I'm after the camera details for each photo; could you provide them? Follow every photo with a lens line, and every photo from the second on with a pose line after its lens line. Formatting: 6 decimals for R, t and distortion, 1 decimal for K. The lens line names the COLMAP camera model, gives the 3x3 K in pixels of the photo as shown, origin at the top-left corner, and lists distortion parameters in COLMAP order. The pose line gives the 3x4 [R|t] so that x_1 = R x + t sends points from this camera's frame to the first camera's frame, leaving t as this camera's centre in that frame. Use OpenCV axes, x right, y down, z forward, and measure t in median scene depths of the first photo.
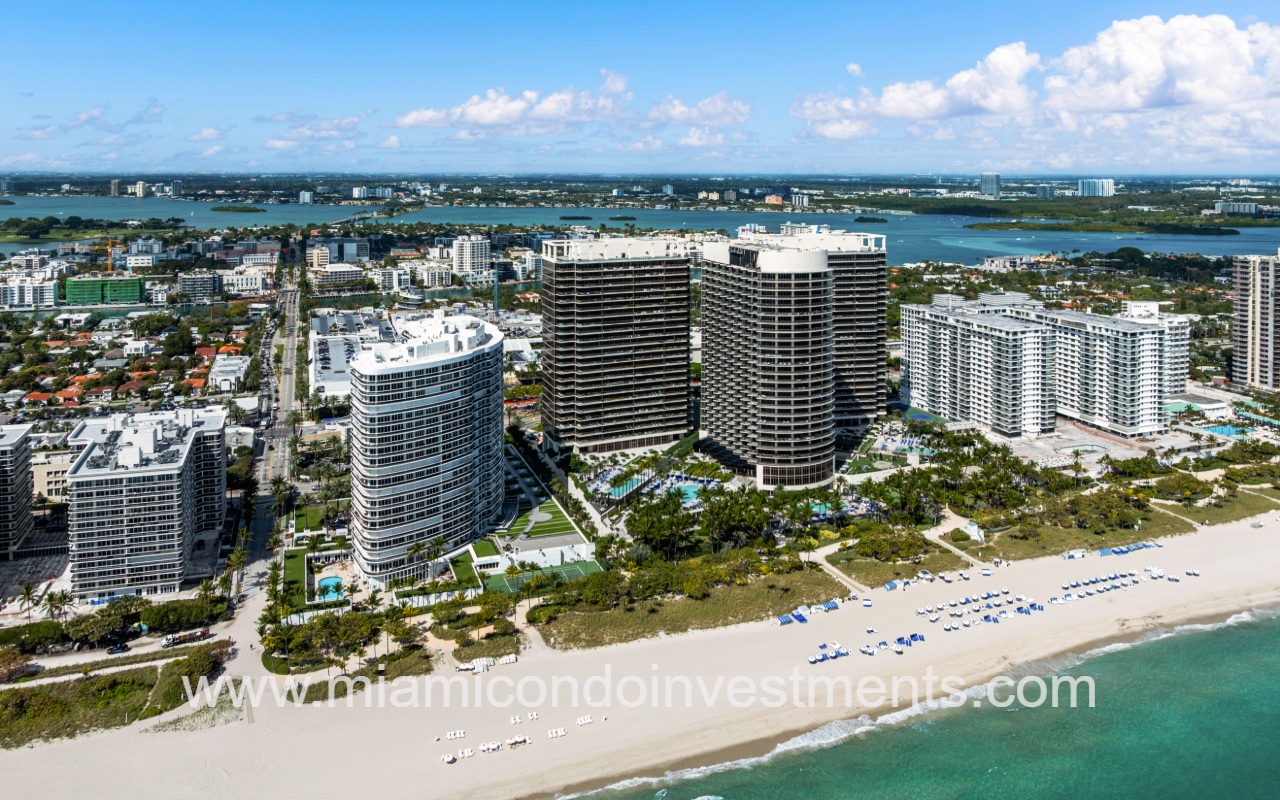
lens RADIAL K [[841.1, 0, 614.1], [0, 841.1, 265.8], [0, 0, 1]] dist [-0.035783, -0.001145]
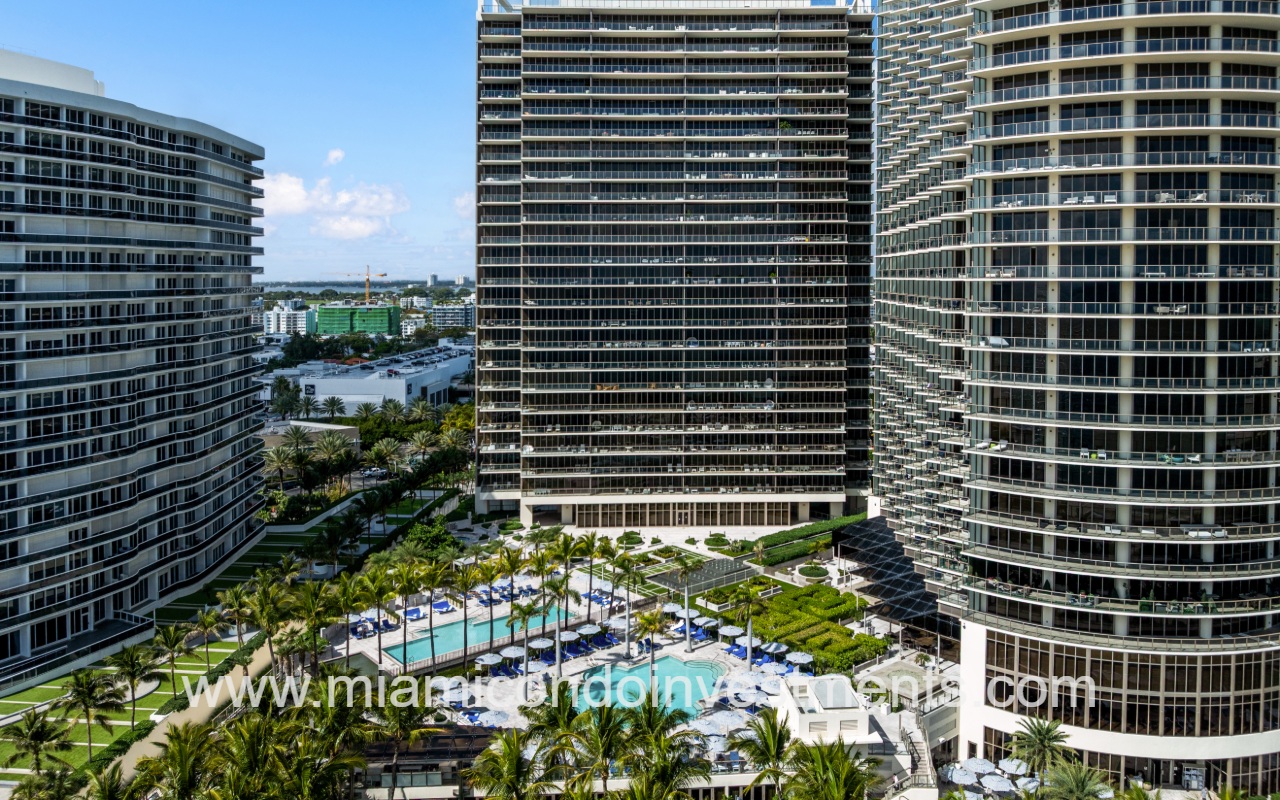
lens RADIAL K [[912.7, 0, 656.9], [0, 912.7, 313.7], [0, 0, 1]] dist [-0.033196, -0.022556]
pose [[0.918998, 0.013109, -0.394045, 0.170735], [-0.032686, 0.998540, -0.043011, 0.145170], [0.392906, 0.052407, 0.918084, 0.641432]]
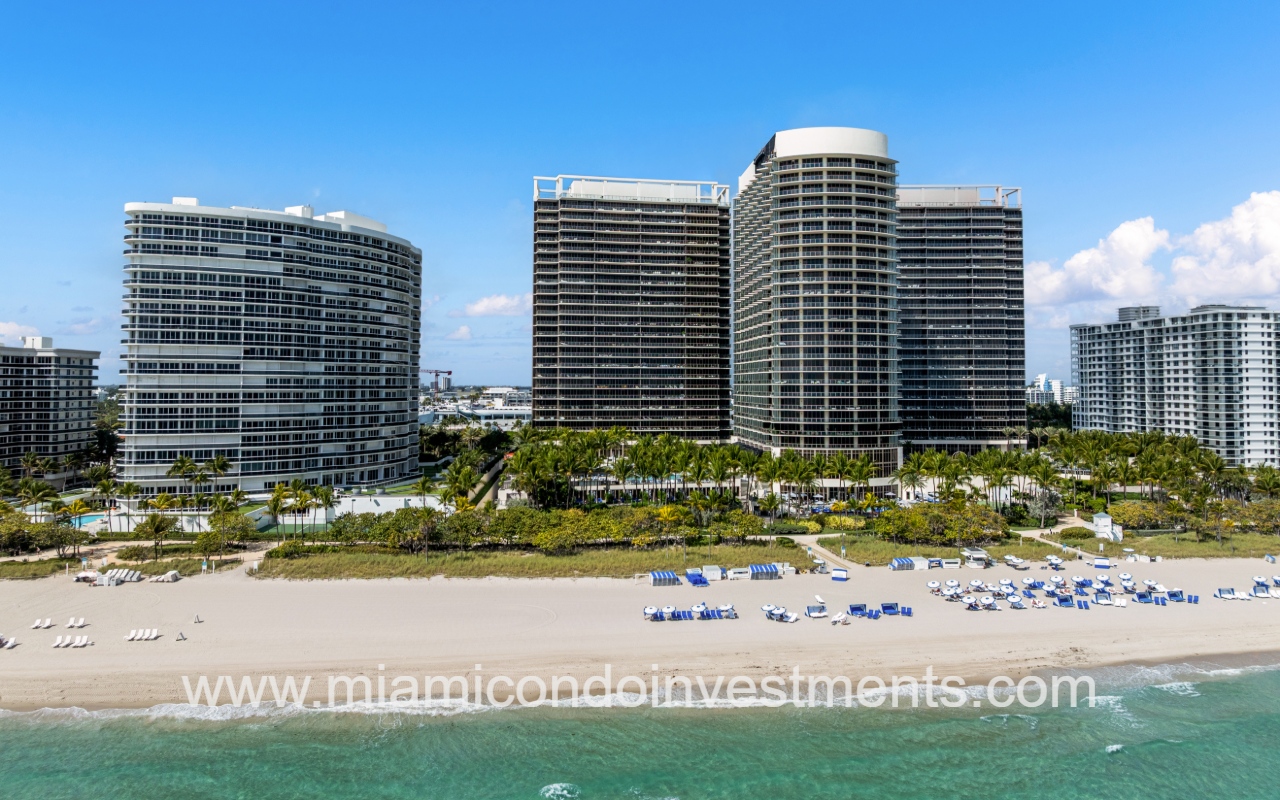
lens RADIAL K [[841.1, 0, 646.9], [0, 841.1, 395.3], [0, 0, 1]] dist [-0.035783, -0.001145]
pose [[0.971121, 0.007128, -0.238479, 0.208737], [-0.025156, 0.997041, -0.072636, 0.222026], [0.237256, 0.076538, 0.968427, 0.291427]]
